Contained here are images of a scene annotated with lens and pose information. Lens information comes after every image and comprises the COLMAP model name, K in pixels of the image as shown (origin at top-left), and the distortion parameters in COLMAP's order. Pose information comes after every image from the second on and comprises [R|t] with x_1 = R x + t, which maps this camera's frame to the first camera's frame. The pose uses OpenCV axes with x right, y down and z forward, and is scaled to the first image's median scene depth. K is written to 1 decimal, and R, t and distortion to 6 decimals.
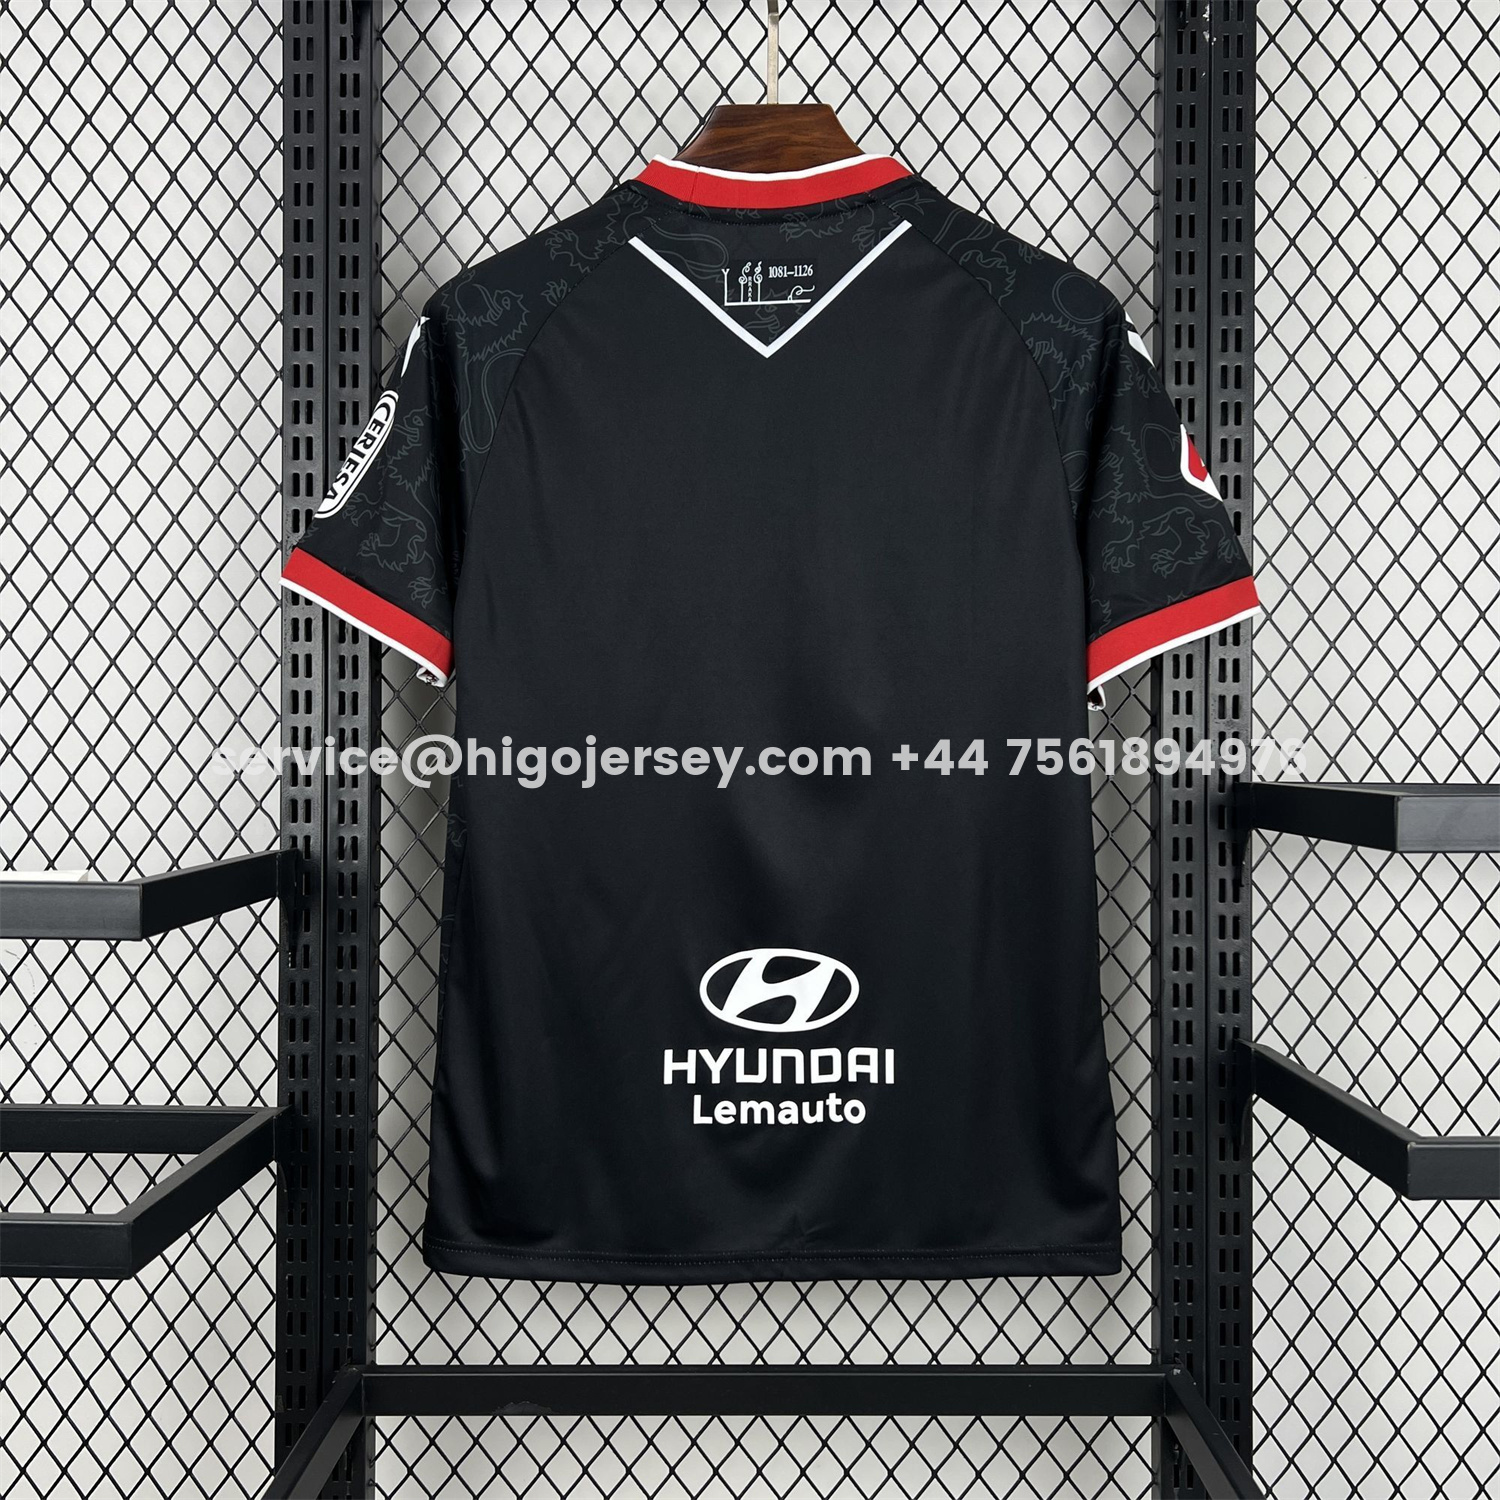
lens RADIAL K [[1440.5, 0, 748.2], [0, 1440.5, 748.7], [0, 0, 1]] dist [0.004138, 0.000000]
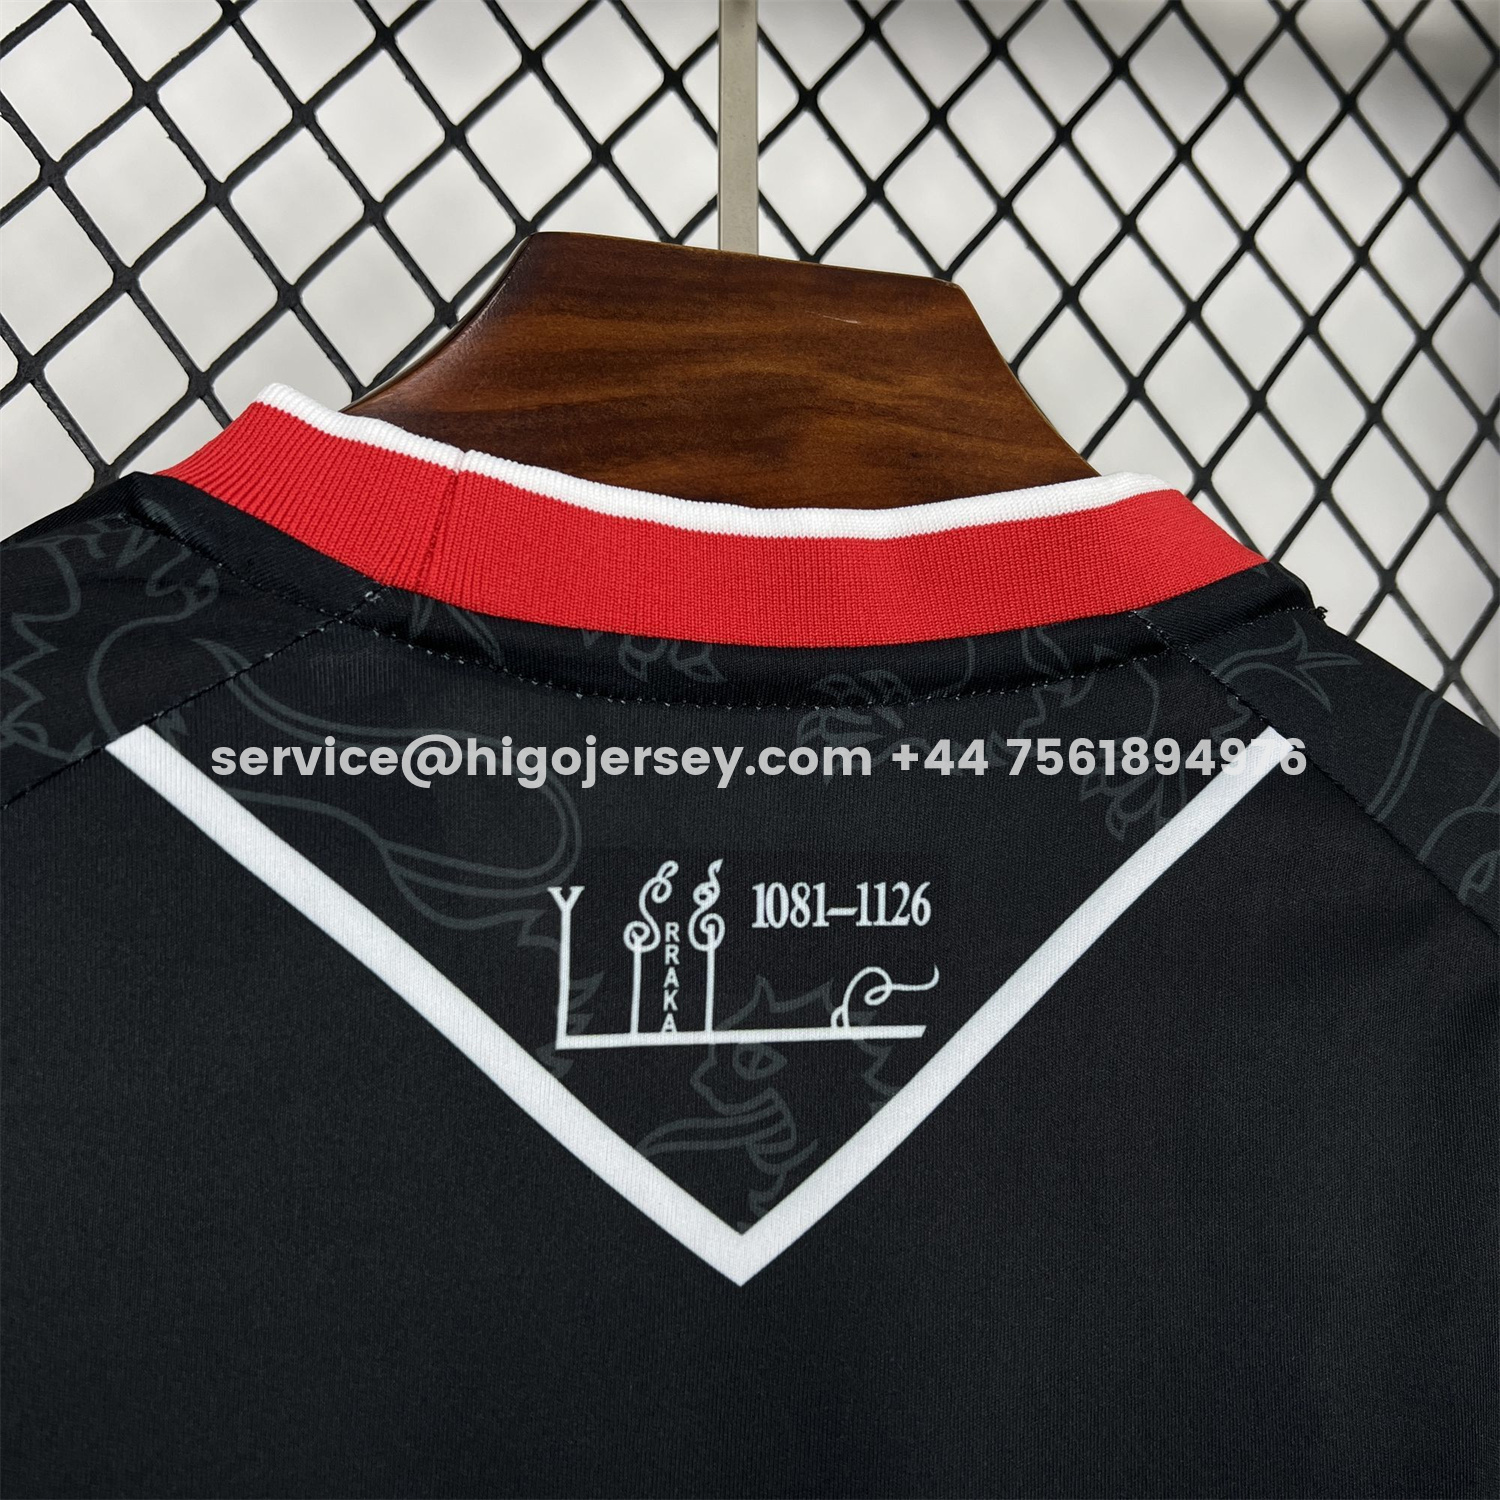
lens RADIAL K [[1440.5, 0, 750.7], [0, 1440.5, 751.2], [0, 0, 1]] dist [0.004138, 0.000000]
pose [[0.961189, 0.048610, 0.271576, -0.050024], [0.011523, 0.976423, -0.215558, -0.304641], [-0.275651, 0.210321, 0.937967, 0.776620]]
